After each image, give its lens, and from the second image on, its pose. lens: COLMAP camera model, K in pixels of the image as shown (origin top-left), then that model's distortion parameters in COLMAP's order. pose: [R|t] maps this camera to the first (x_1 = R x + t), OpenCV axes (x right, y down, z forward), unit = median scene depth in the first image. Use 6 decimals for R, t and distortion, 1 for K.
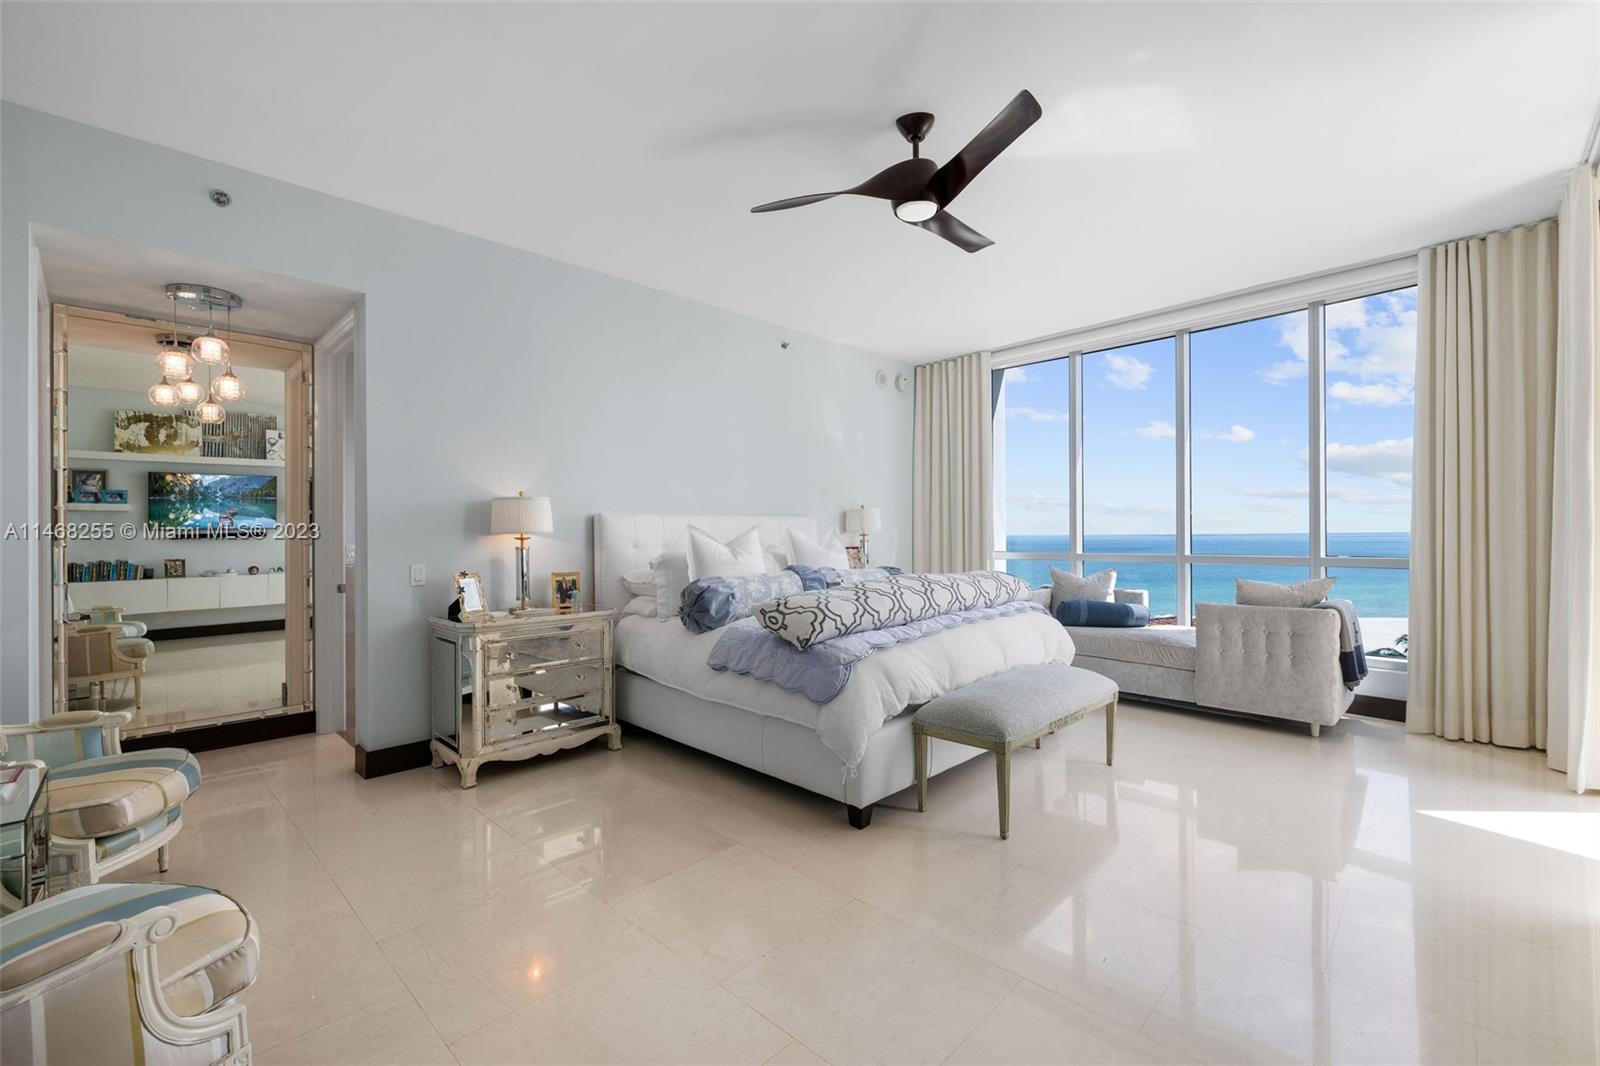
lens RADIAL K [[666.1, 0, 796.2], [0, 666.1, 530.7], [0, 0, 1]] dist [-0.002497, -0.000525]
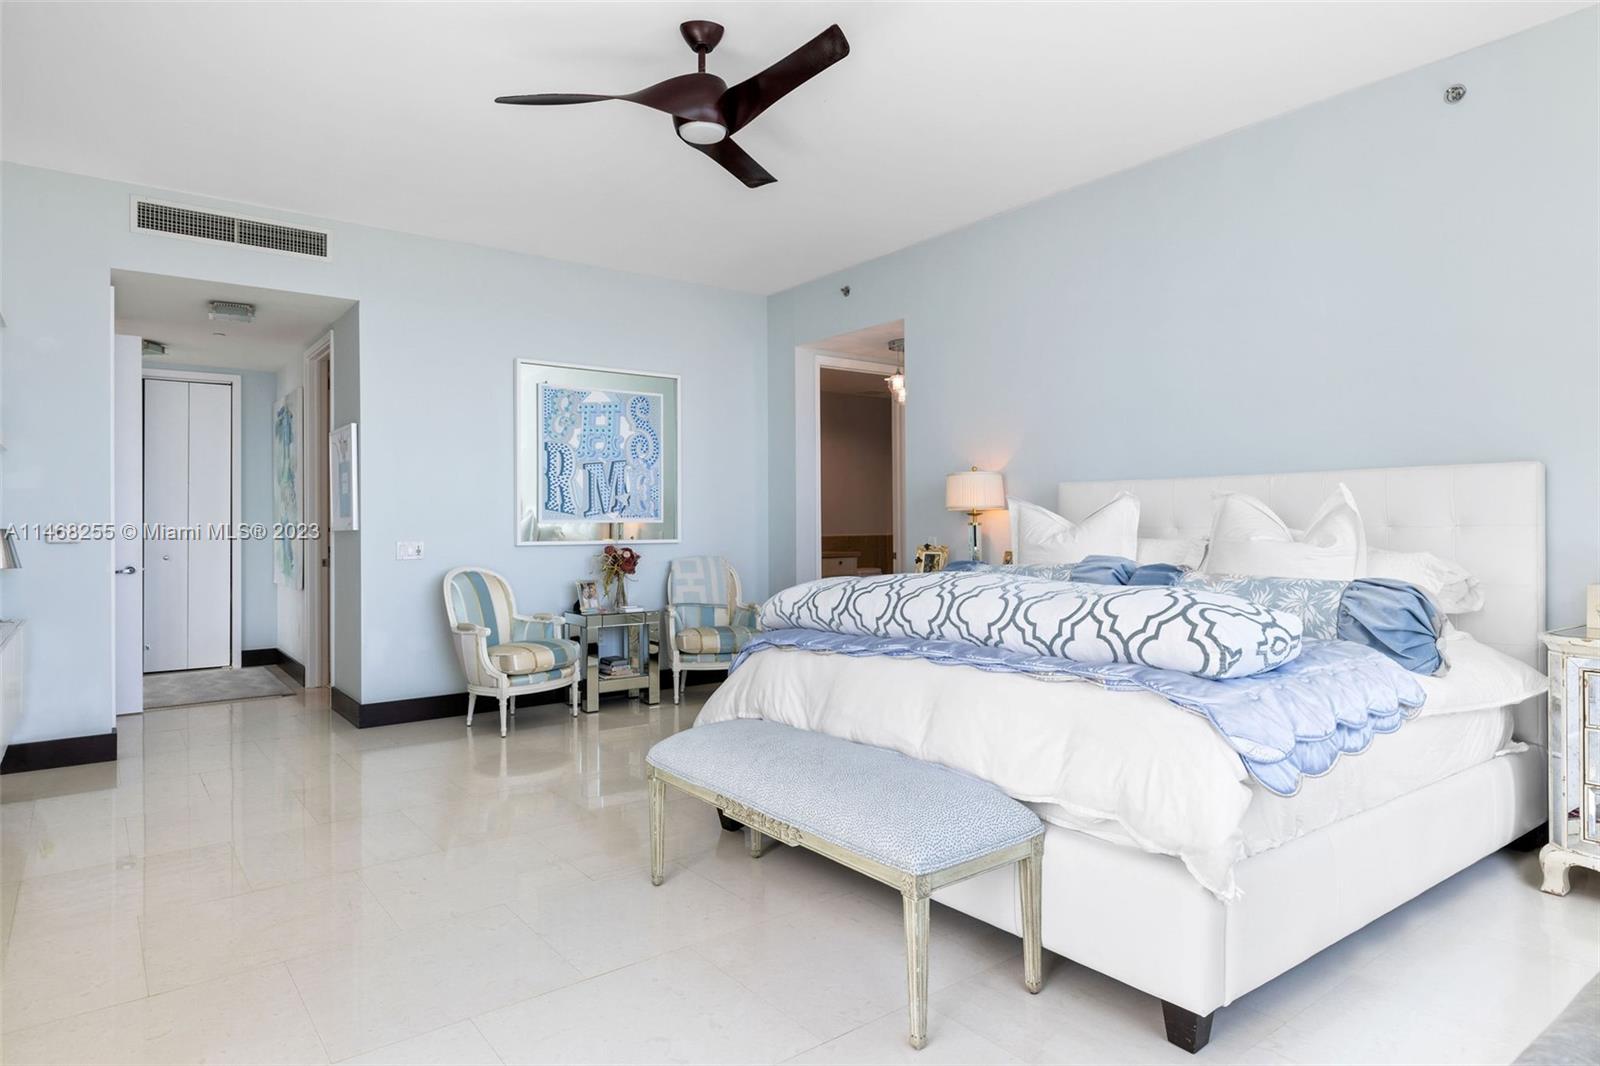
lens RADIAL K [[918.4, 0, 828.1], [0, 918.4, 527.0], [0, 0, 1]] dist [0.008168, 0.001974]
pose [[-0.123787, 0.009093, -0.992267, 0.974095], [0.009719, 0.999921, 0.007950, 0.016404], [0.992261, -0.008660, -0.123866, 0.944507]]
